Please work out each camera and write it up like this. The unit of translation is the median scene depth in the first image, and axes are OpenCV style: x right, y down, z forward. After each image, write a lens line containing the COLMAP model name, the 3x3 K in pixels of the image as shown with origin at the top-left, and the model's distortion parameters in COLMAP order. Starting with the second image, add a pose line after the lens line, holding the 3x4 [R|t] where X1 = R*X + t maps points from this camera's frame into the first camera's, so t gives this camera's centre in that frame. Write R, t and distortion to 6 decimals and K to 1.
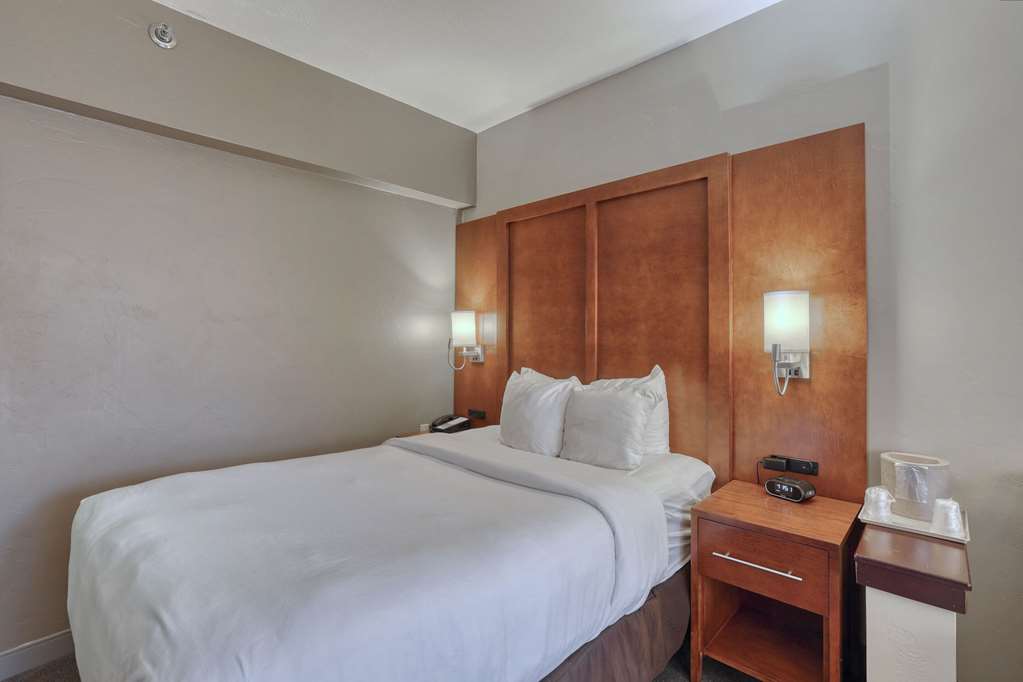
lens RADIAL K [[477.1, 0, 513.4], [0, 477.1, 330.9], [0, 0, 1]] dist [-0.018067, 0.007753]
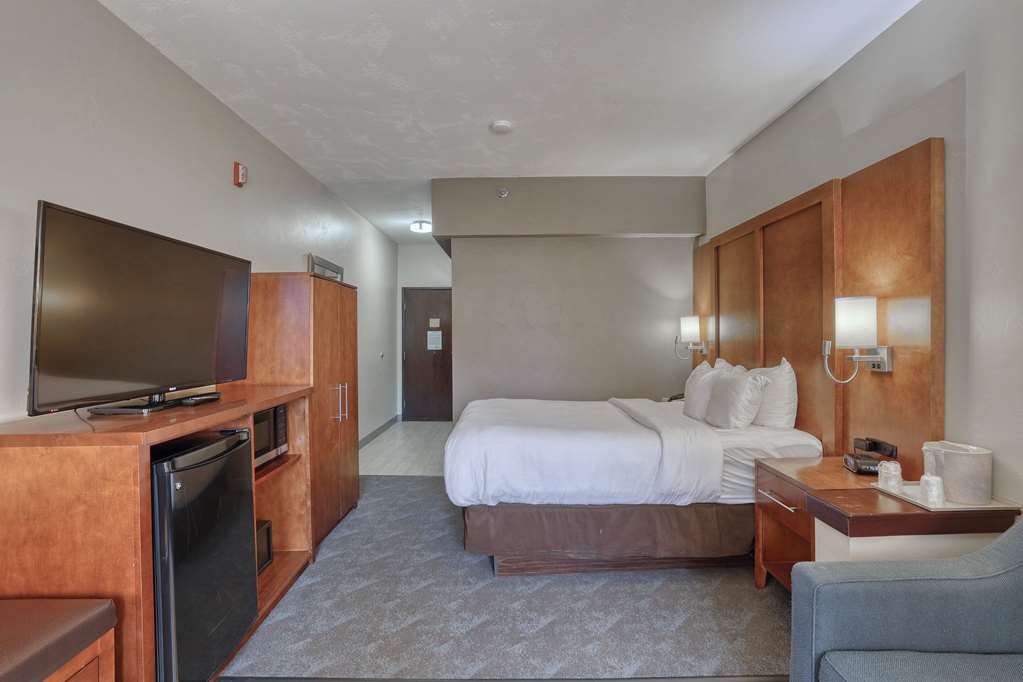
lens RADIAL K [[444.1, 0, 510.5], [0, 444.1, 335.5], [0, 0, 1]] dist [-0.033704, 0.012725]
pose [[0.690897, -0.003584, -0.722944, 0.669436], [0.015314, 0.999836, 0.009678, -0.009297], [0.722791, -0.017758, 0.690839, -0.331100]]
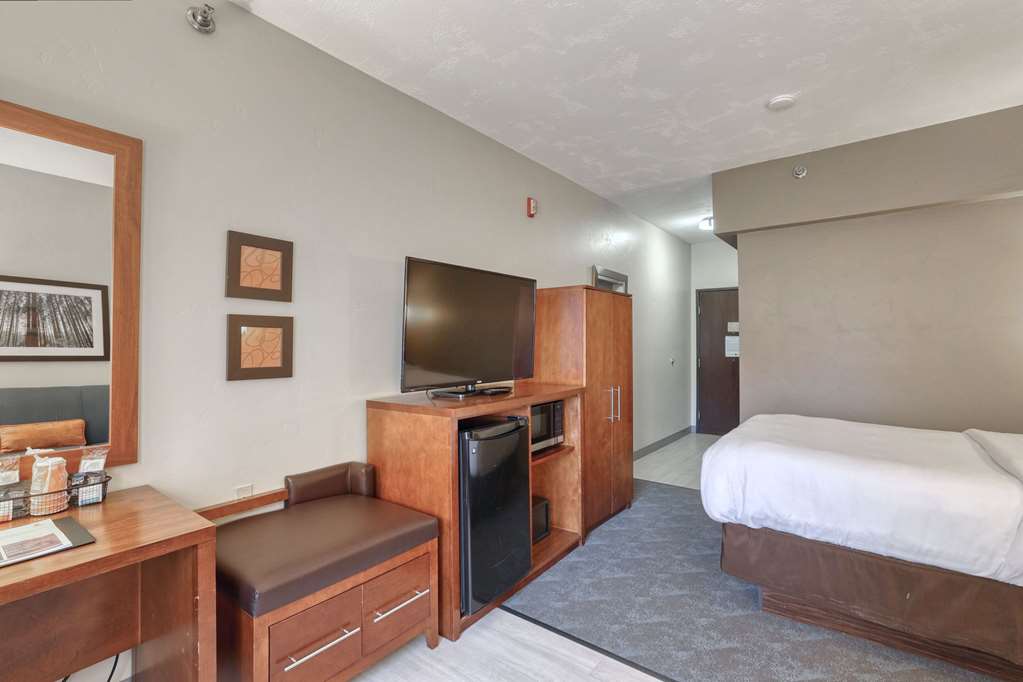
lens RADIAL K [[477.1, 0, 511.3], [0, 477.1, 333.9], [0, 0, 1]] dist [-0.018067, 0.007753]
pose [[0.105003, -0.017816, -0.994312, 0.849221], [0.019101, 0.999691, -0.015895, -0.010507], [0.994288, -0.017323, 0.105311, -0.266419]]
